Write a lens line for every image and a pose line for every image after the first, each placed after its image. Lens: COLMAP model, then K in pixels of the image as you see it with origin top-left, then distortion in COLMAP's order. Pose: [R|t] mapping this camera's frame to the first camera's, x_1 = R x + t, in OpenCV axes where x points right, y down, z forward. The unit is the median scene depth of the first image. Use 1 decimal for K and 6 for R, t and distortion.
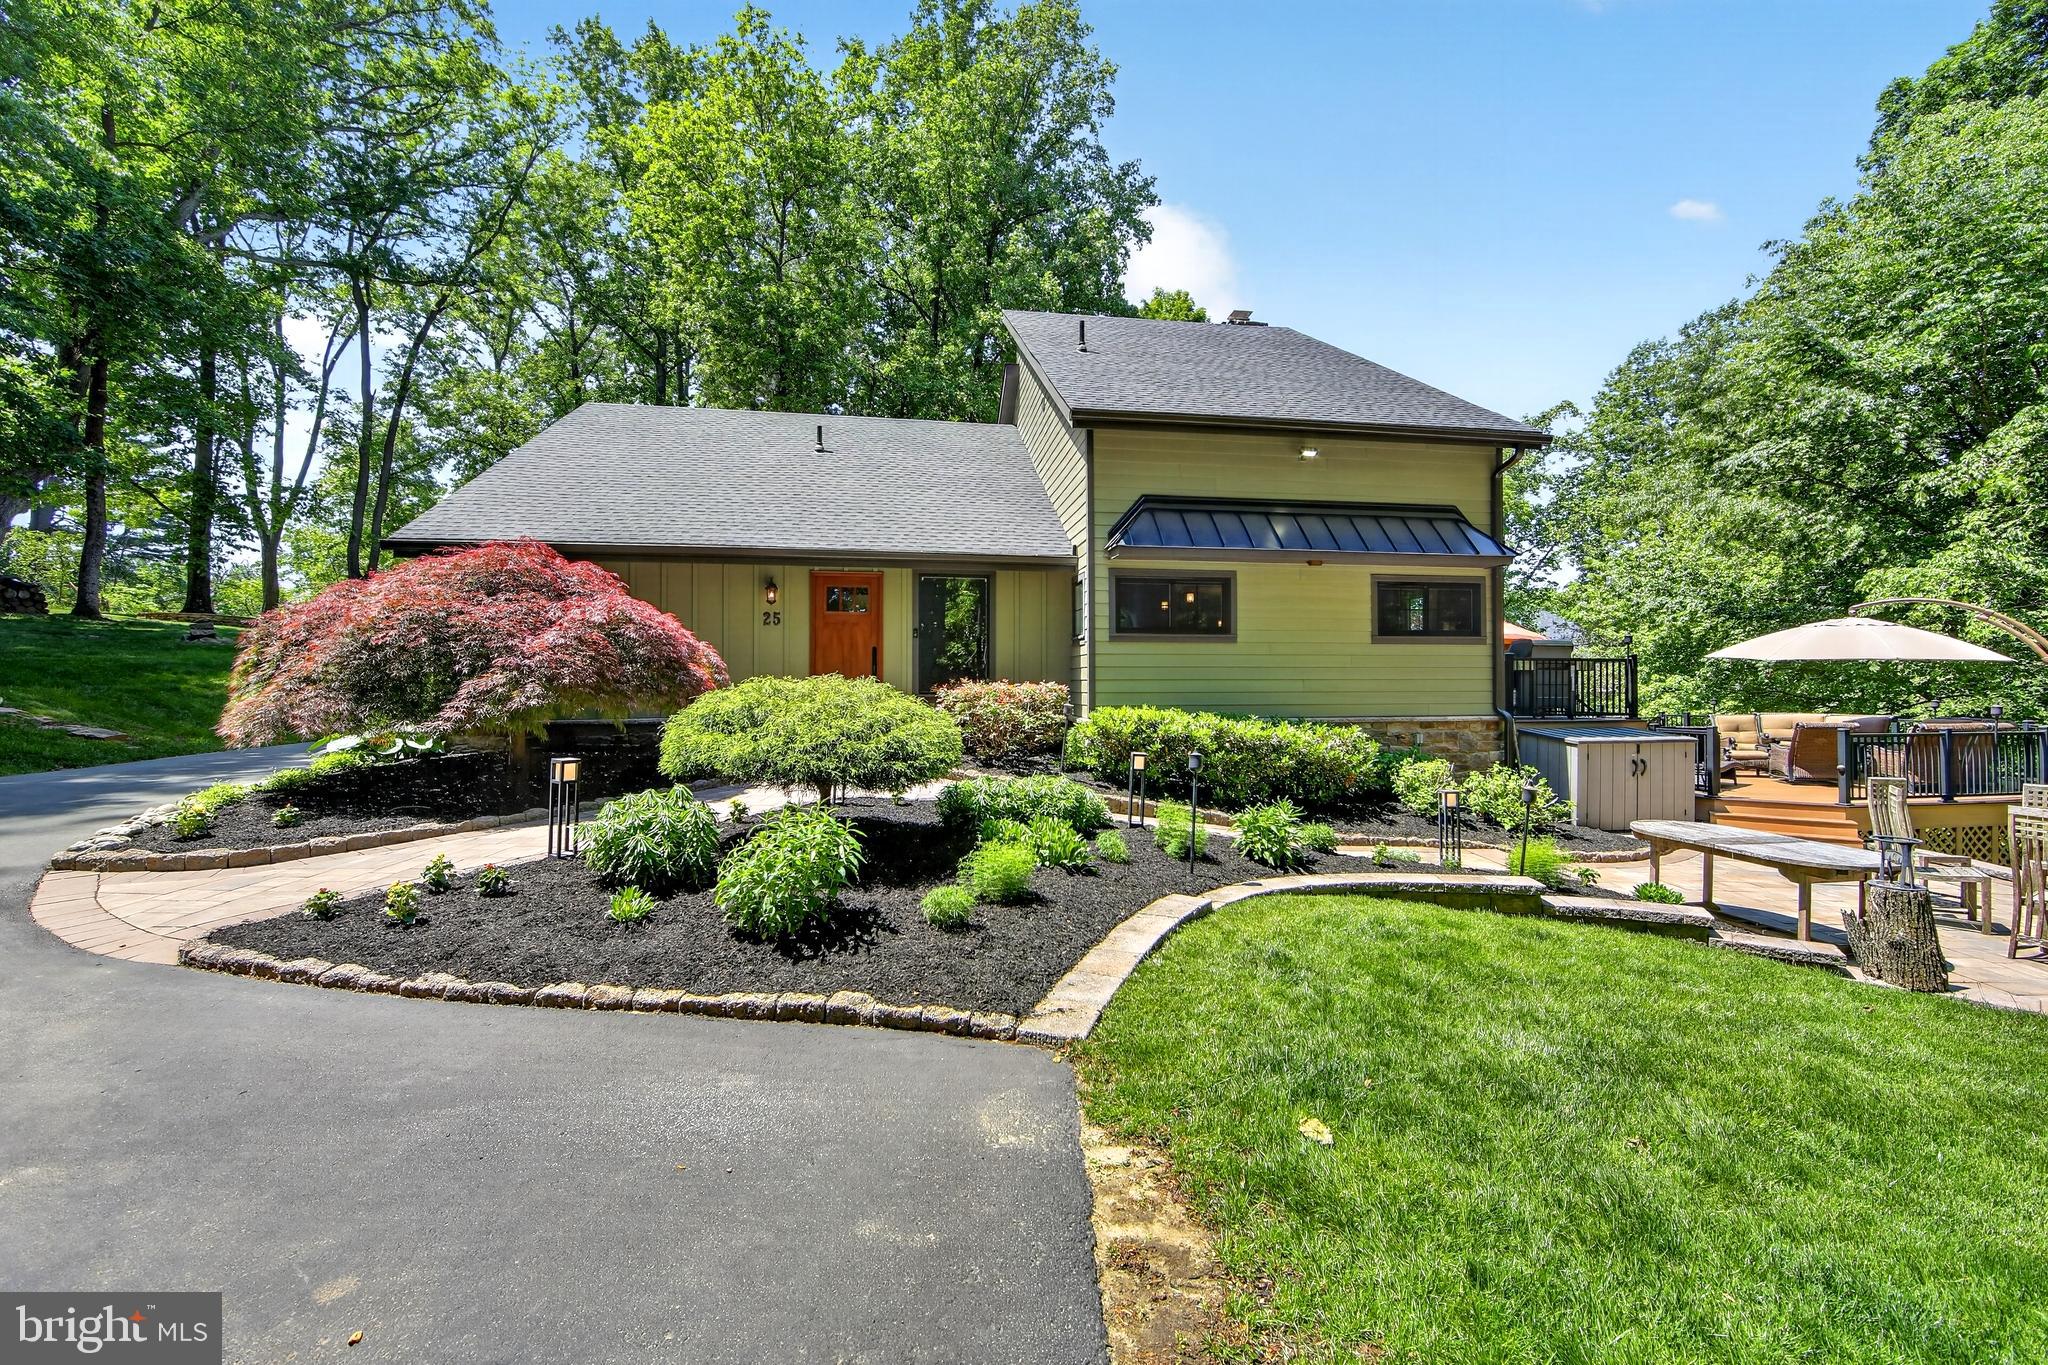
lens RADIAL K [[822.7, 0, 1024.0], [0, 822.7, 682.5], [0, 0, 1]] dist [-0.013133, 0.003237]
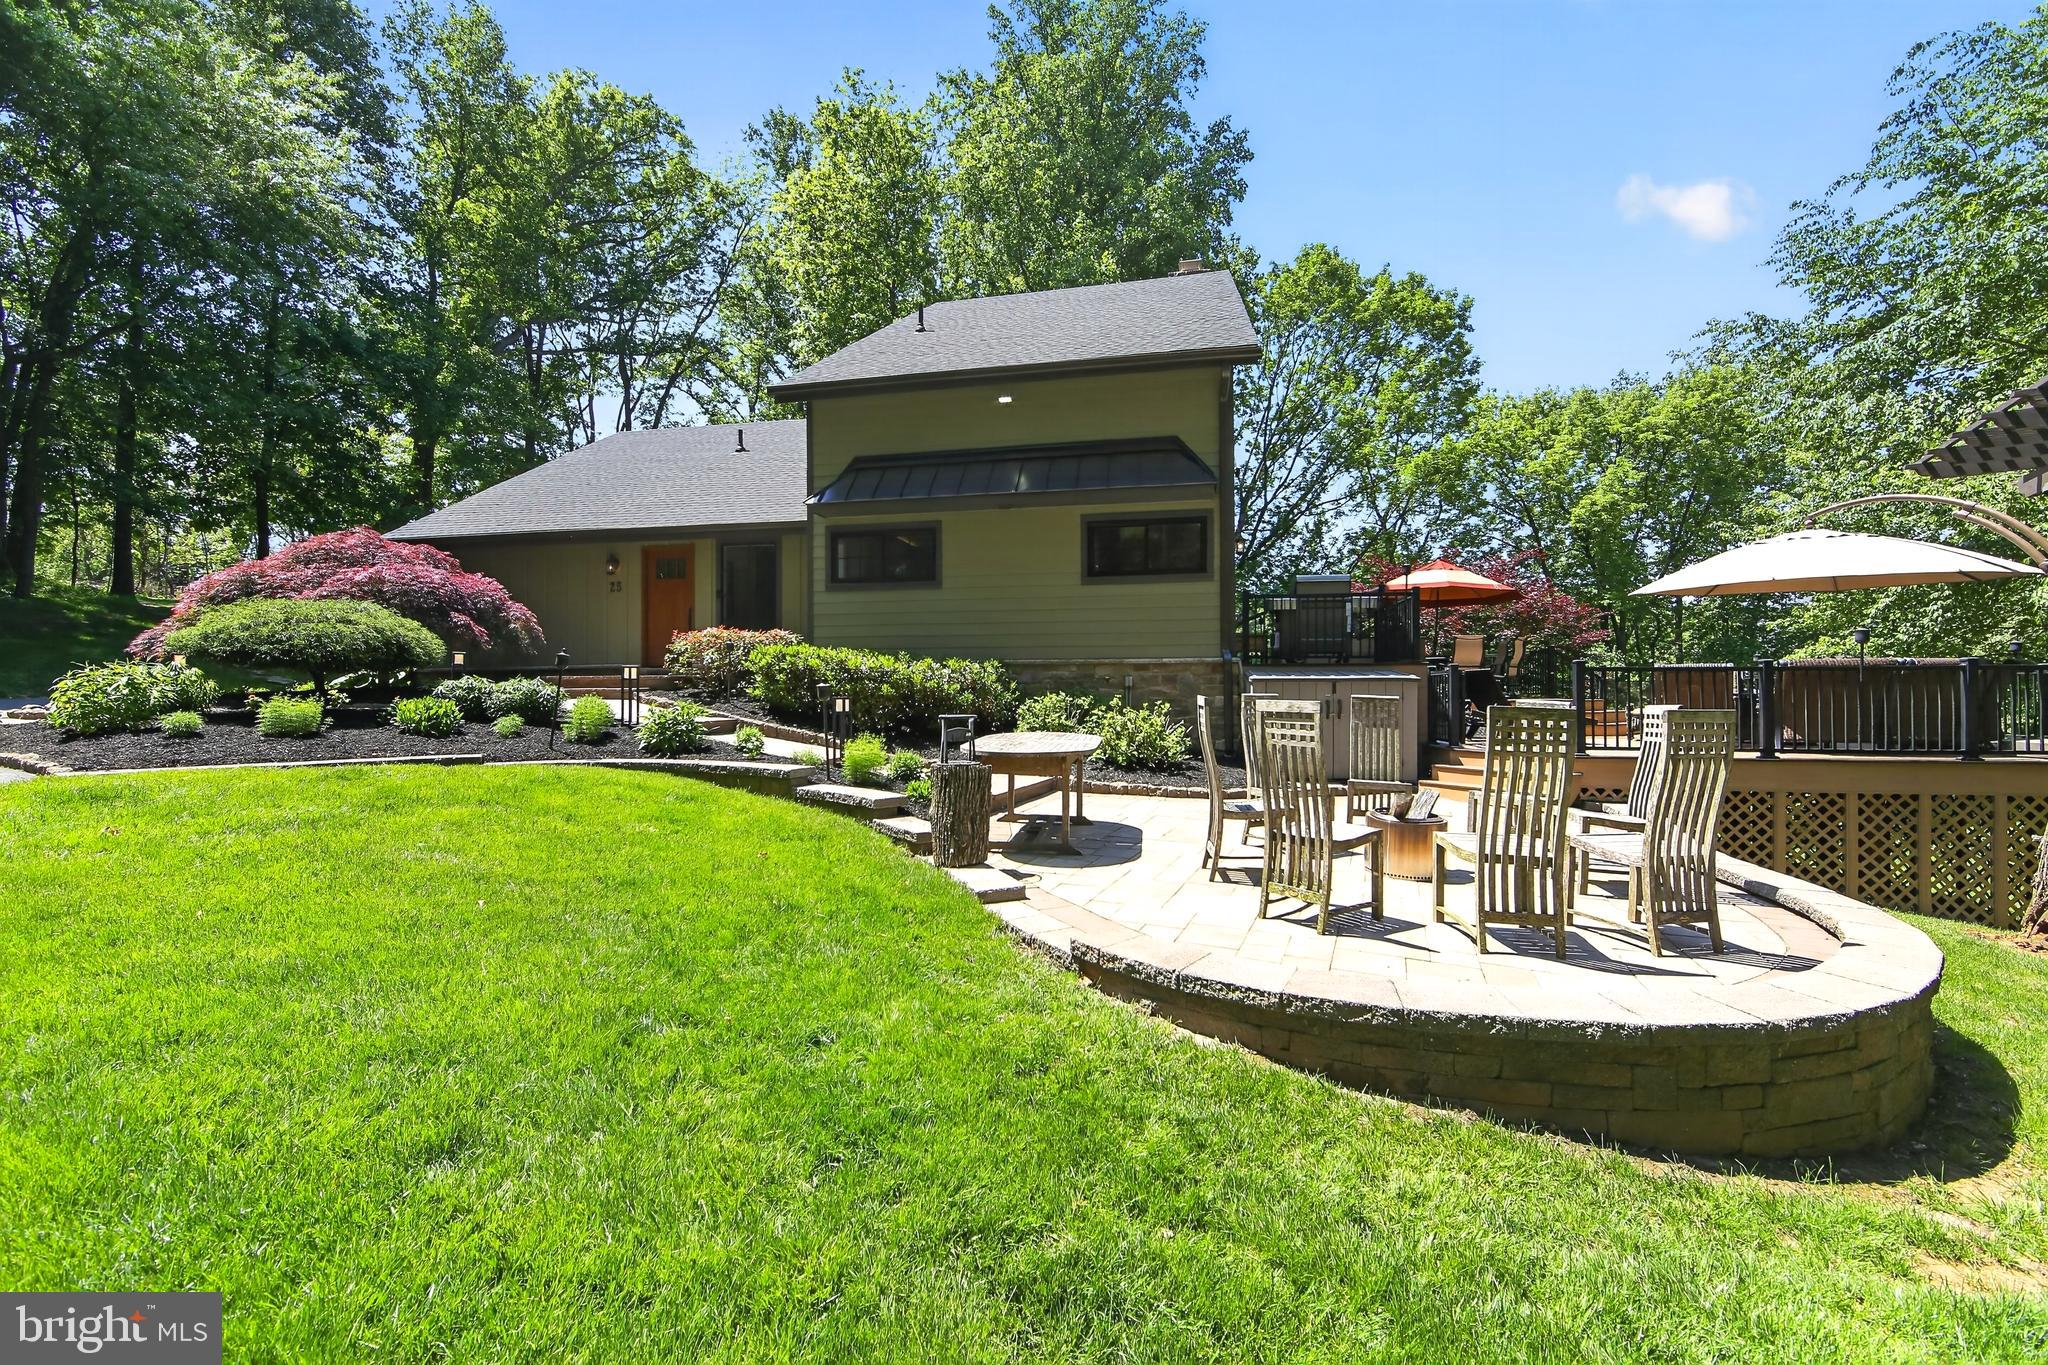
lens RADIAL K [[822.7, 0, 1024.0], [0, 822.7, 682.5], [0, 0, 1]] dist [-0.013133, 0.003237]
pose [[0.933843, -0.003477, -0.357667, 0.533919], [0.003323, 0.999994, -0.001045, 0.052941], [0.357669, -0.000213, 0.933848, 0.040513]]
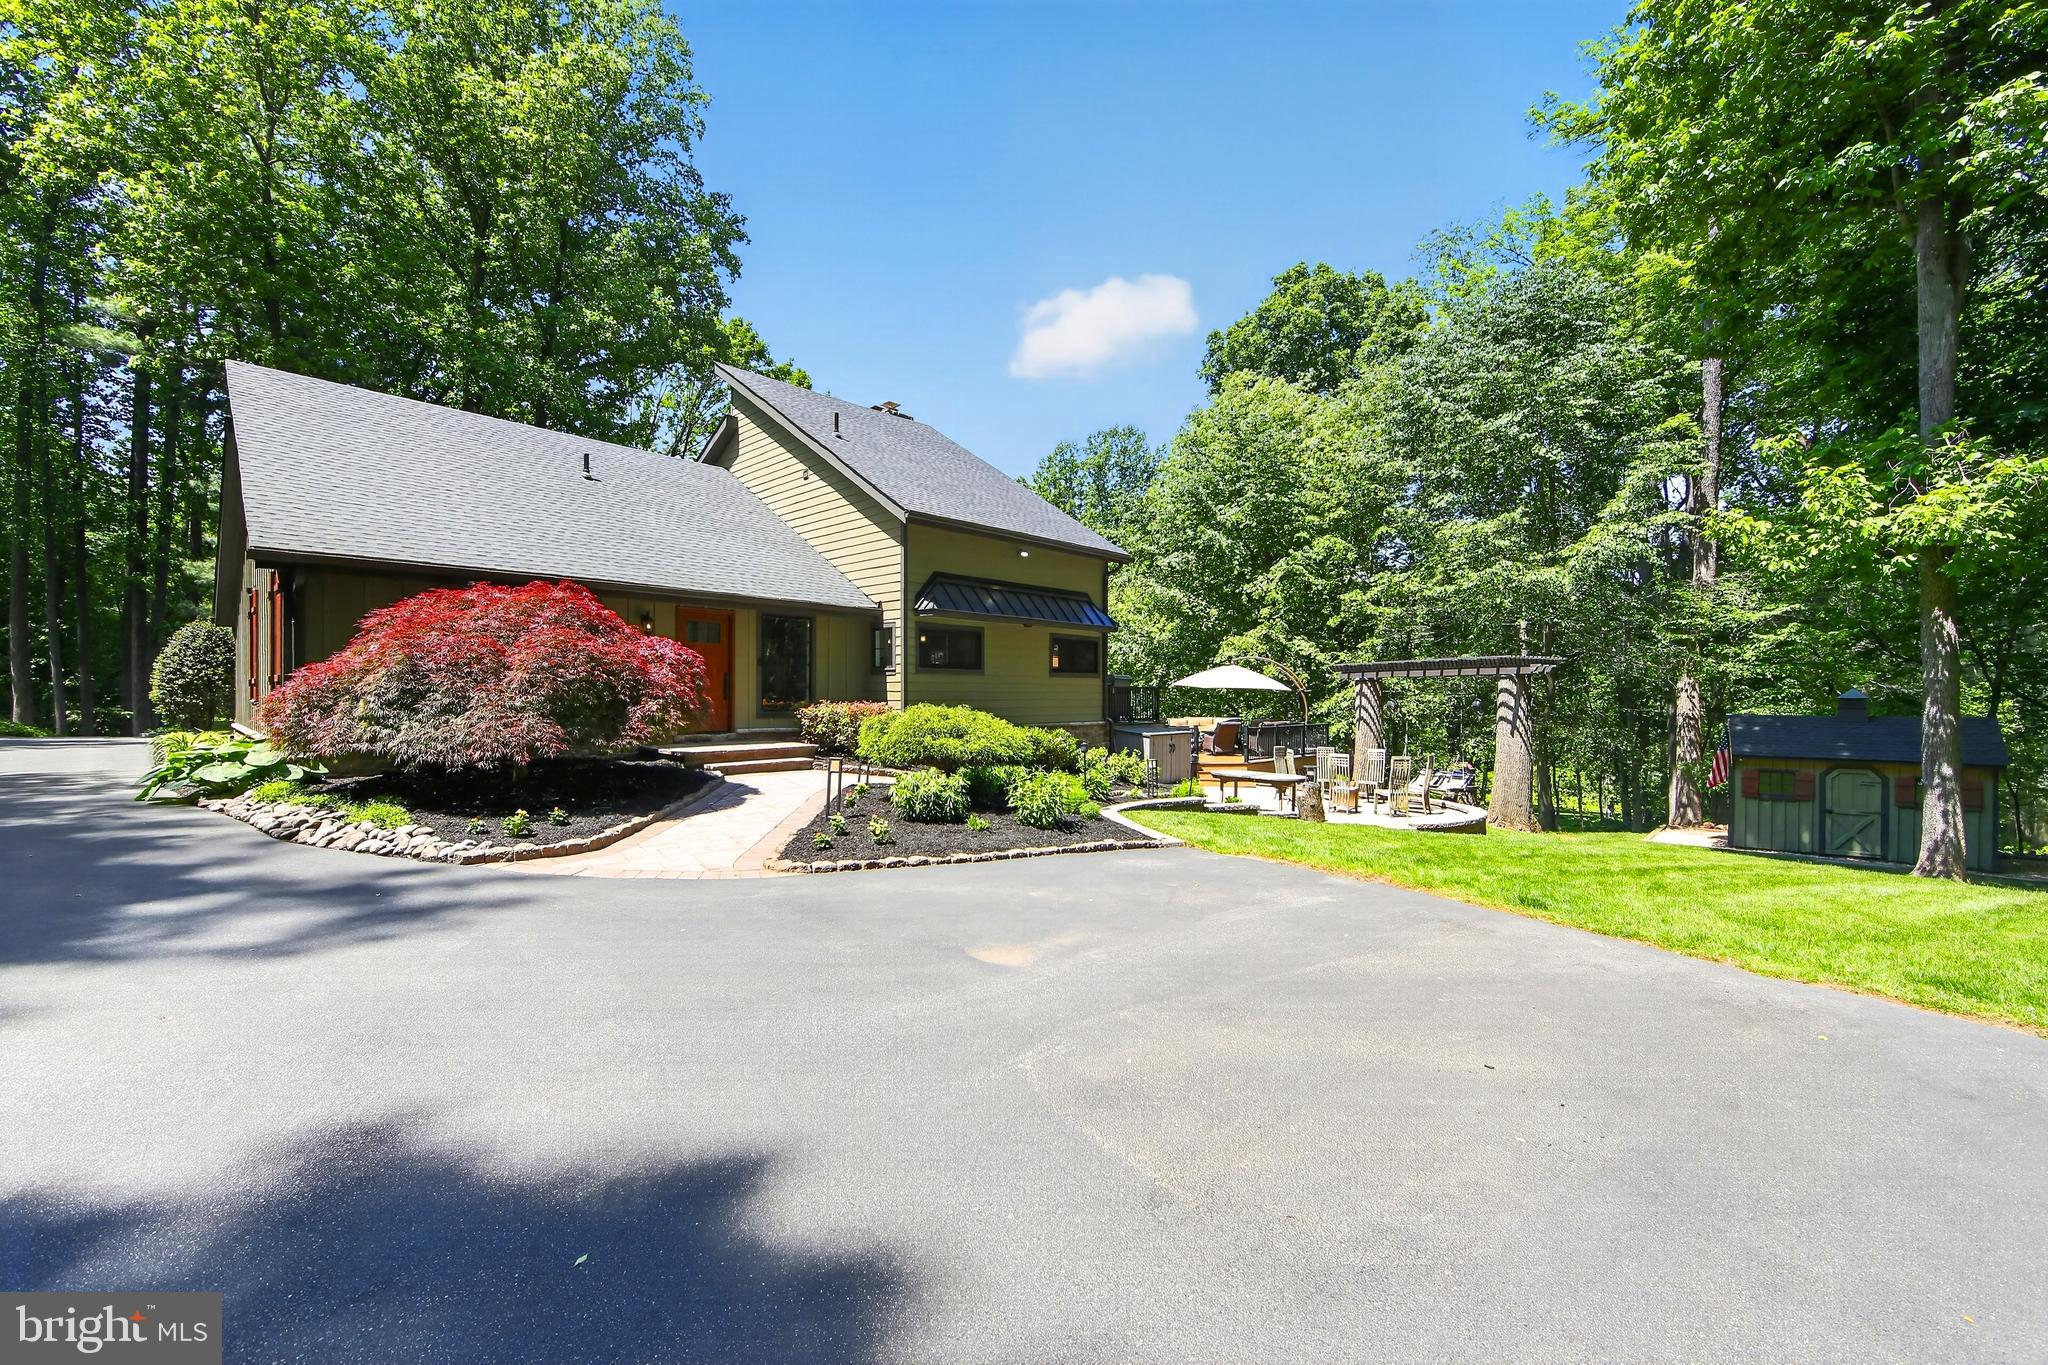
lens RADIAL K [[837.4, 0, 1052.0], [0, 837.4, 699.3], [0, 0, 1]] dist [0.000894, 0.000080]
pose [[0.773221, 0.001013, 0.634136, -0.456107], [-0.007504, 0.999943, 0.007553, -0.013336], [-0.634093, -0.010599, 0.773184, -0.193524]]
